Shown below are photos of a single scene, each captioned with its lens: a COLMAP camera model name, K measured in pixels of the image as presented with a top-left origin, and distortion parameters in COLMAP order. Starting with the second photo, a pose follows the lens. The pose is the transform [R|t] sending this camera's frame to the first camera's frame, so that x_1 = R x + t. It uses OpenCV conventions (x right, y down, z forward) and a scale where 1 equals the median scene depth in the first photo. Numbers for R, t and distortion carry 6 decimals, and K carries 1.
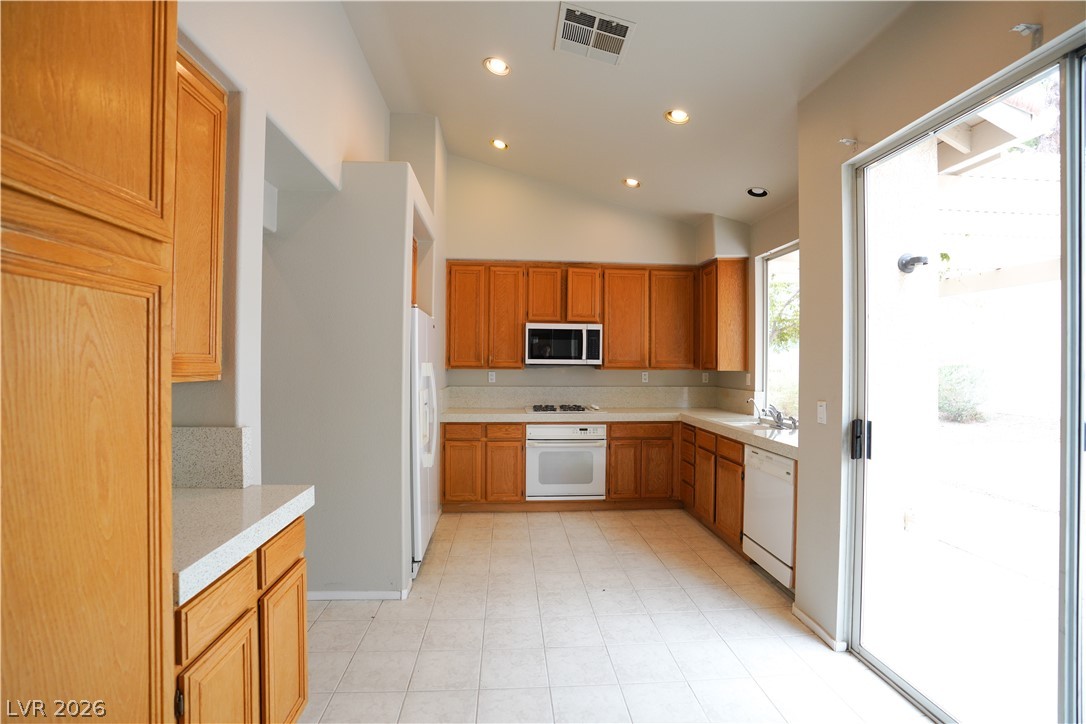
lens RADIAL K [[496.5, 0, 543.0], [0, 496.5, 362.0], [0, 0, 1]] dist [-0.073839, 0.026456]
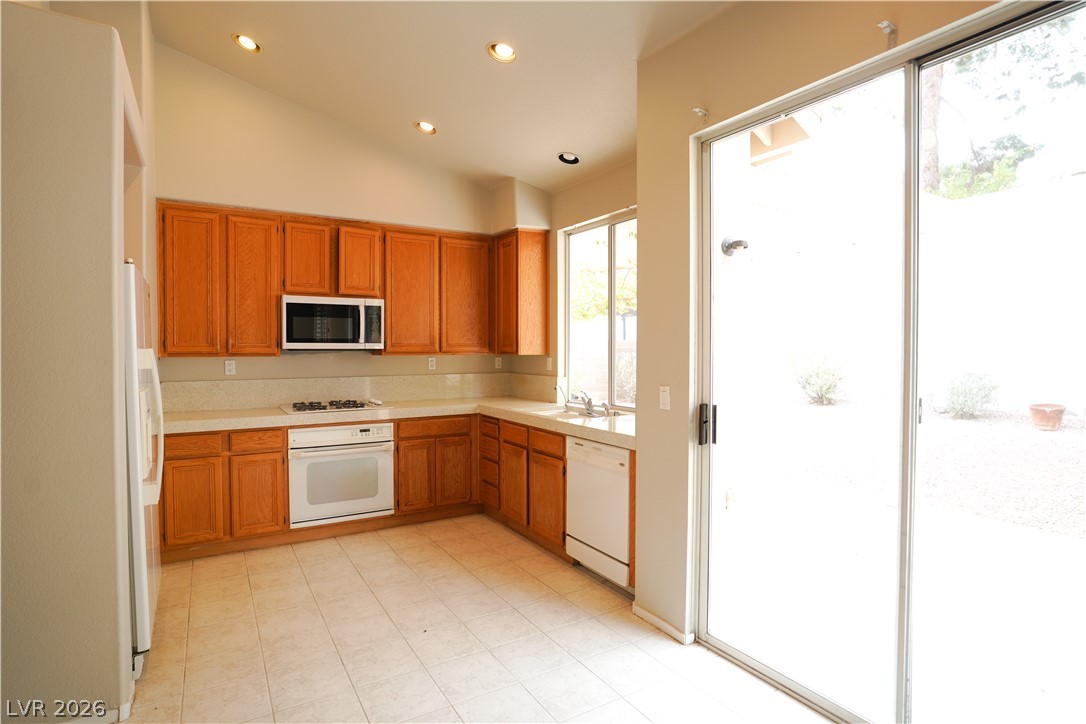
lens RADIAL K [[559.4, 0, 543.6], [0, 559.4, 359.8], [0, 0, 1]] dist [-0.066653, 0.039517]
pose [[0.891317, -0.016872, 0.453066, -0.067745], [0.005355, 0.999629, 0.026690, -0.000228], [-0.453348, -0.021364, 0.891077, 0.076609]]
